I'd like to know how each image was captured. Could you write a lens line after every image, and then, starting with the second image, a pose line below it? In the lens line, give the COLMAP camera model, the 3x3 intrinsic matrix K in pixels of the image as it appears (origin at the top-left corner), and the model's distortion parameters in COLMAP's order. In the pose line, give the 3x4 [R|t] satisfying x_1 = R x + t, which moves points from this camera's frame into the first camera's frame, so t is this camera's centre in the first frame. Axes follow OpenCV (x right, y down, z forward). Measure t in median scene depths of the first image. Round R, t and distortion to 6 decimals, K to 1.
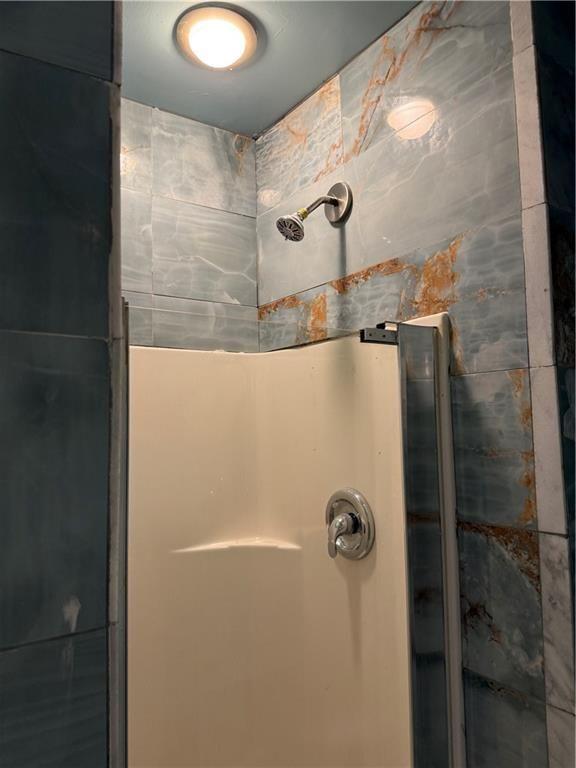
lens RADIAL K [[537.6, 0, 288.0], [0, 537.6, 384.0], [0, 0, 1]] dist [0.060001, -0.086698]
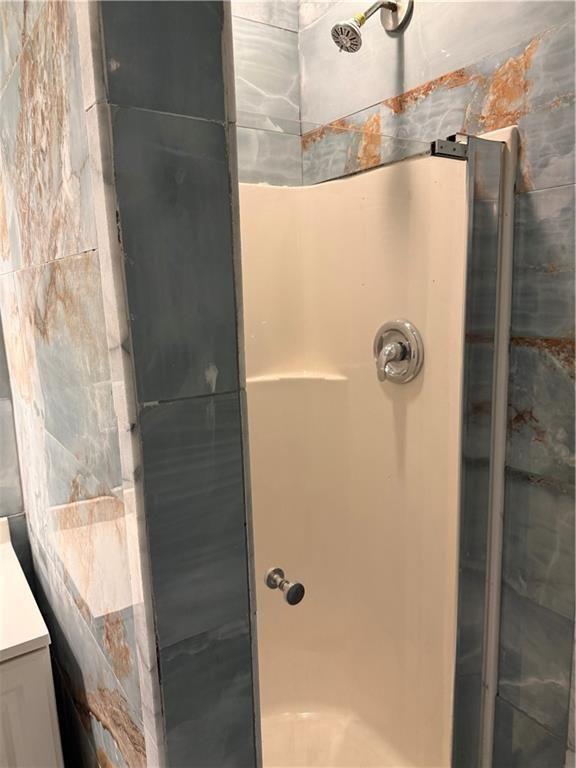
lens RADIAL K [[551.7, 0, 288.0], [0, 551.7, 384.0], [0, 0, 1]] dist [-0.002373, -0.007645]
pose [[0.999931, -0.011394, -0.002968, -0.109784], [0.011771, 0.973150, 0.229870, 0.080570], [0.000269, -0.229889, 0.973217, -0.063240]]
